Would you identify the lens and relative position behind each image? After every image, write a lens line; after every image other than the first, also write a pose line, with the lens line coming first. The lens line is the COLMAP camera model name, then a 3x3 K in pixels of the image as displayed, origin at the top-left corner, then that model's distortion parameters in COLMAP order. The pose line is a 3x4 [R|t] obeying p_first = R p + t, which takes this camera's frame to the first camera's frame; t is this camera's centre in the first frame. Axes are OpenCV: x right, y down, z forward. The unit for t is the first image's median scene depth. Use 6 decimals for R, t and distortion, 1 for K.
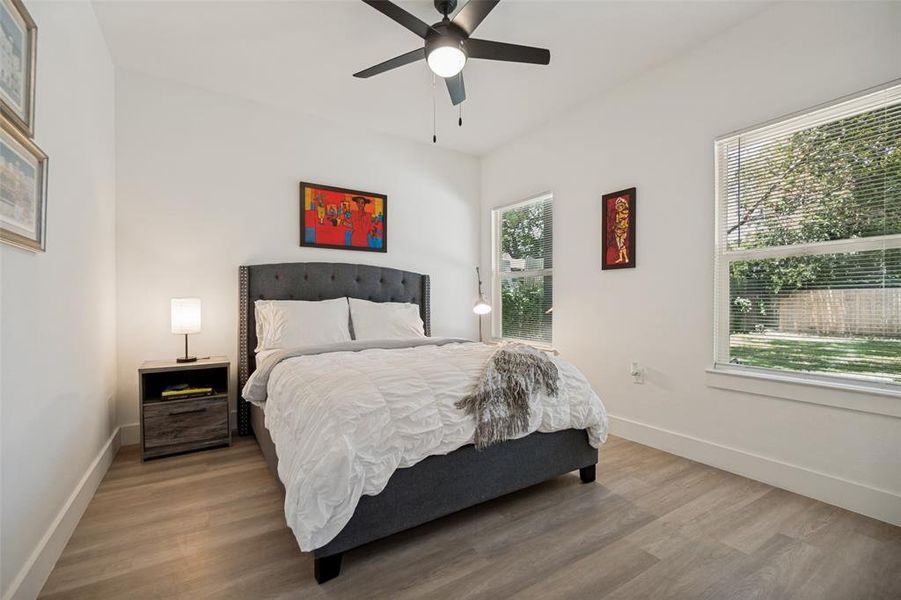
lens RADIAL K [[390.8, 0, 445.1], [0, 390.8, 304.7], [0, 0, 1]] dist [-0.005422, 0.001224]
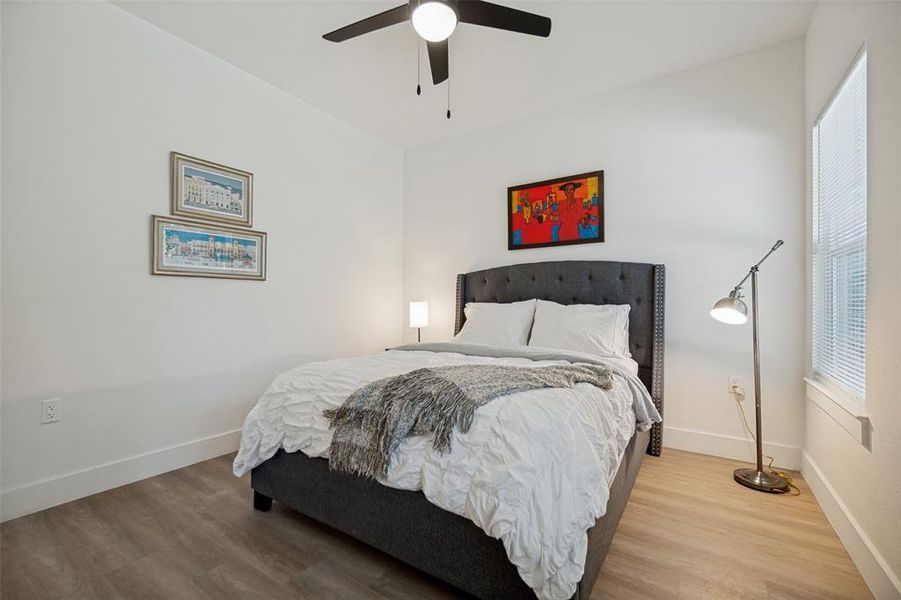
lens RADIAL K [[390.8, 0, 445.7], [0, 390.8, 300.7], [0, 0, 1]] dist [-0.005422, 0.001224]
pose [[0.402756, -0.011360, -0.915237, 0.502899], [-0.003849, 0.999893, -0.014105, -0.001274], [0.915299, 0.009204, 0.402669, 0.434645]]
